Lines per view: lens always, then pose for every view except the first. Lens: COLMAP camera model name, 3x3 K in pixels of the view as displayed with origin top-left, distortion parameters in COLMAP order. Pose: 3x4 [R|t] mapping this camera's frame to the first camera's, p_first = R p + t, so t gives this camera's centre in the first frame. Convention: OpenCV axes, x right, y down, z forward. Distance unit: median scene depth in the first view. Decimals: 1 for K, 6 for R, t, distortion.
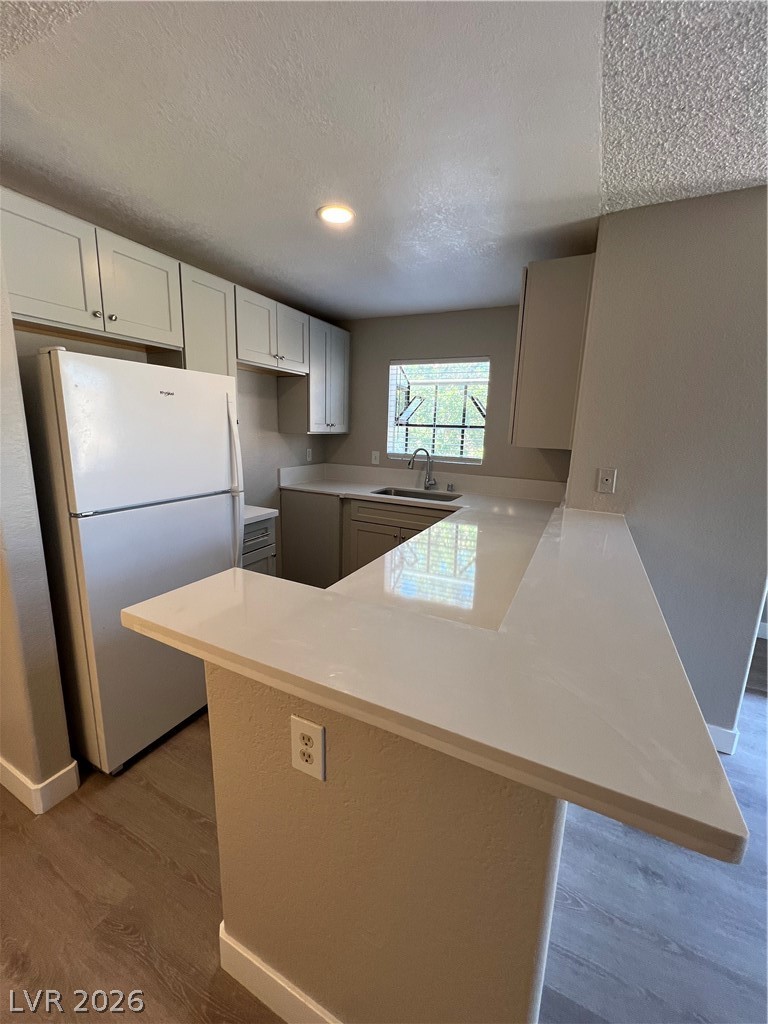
lens RADIAL K [[410.6, 0, 383.3], [0, 410.6, 508.4], [0, 0, 1]] dist [-0.002901, 0.000536]
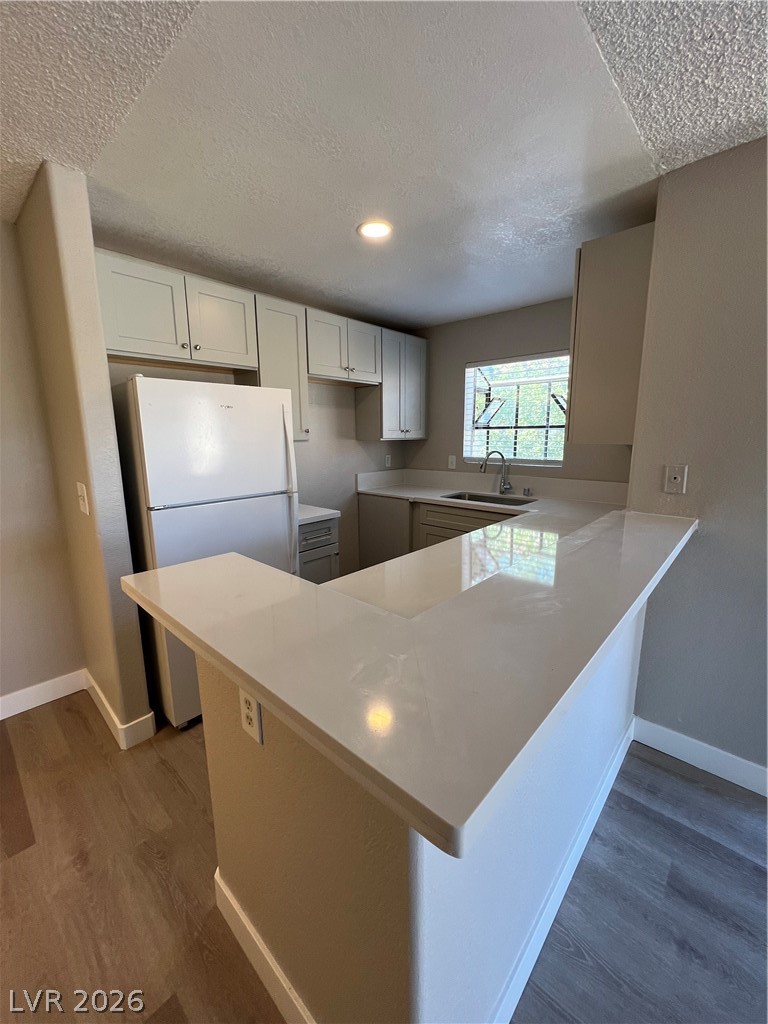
lens RADIAL K [[410.6, 0, 384.7], [0, 410.6, 508.5], [0, 0, 1]] dist [-0.002901, 0.000536]
pose [[0.959667, 0.011420, -0.280909, 0.214206], [-0.017592, 0.999656, -0.019459, 0.021828], [0.280590, 0.023616, 0.959537, 0.010213]]
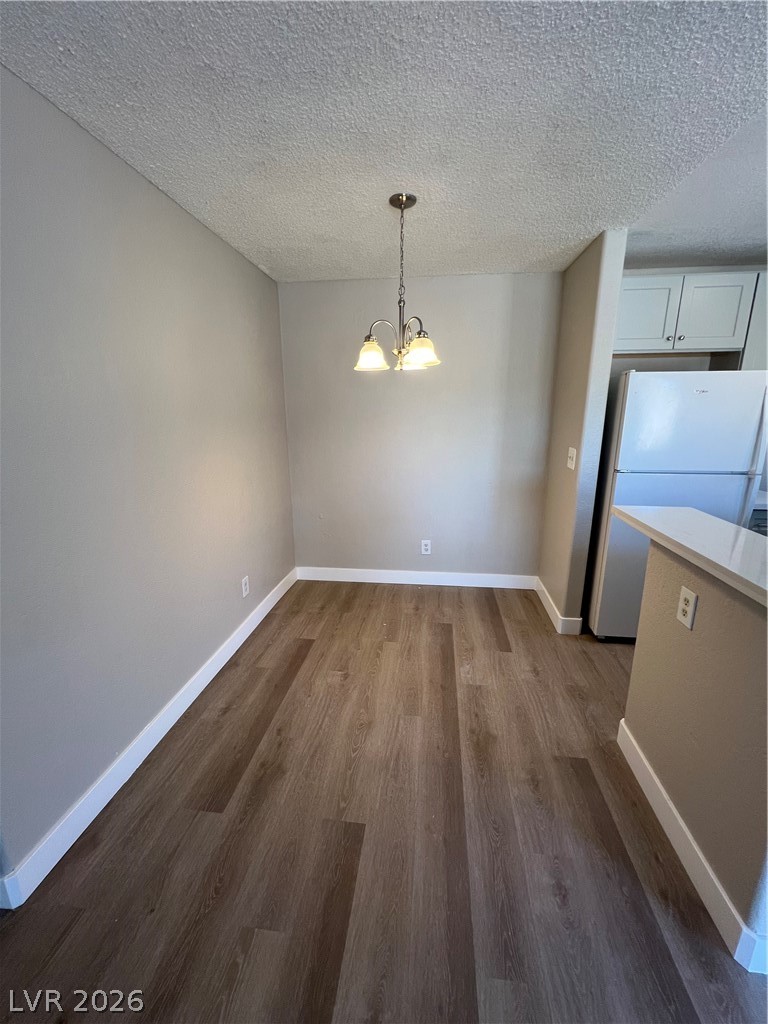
lens RADIAL K [[410.6, 0, 383.7], [0, 410.6, 509.4], [0, 0, 1]] dist [-0.002901, 0.000536]
pose [[0.328985, 0.188052, -0.925422, 0.395943], [-0.174953, 0.975144, 0.135960, 0.084539], [0.927987, 0.117177, 0.353708, -0.348974]]
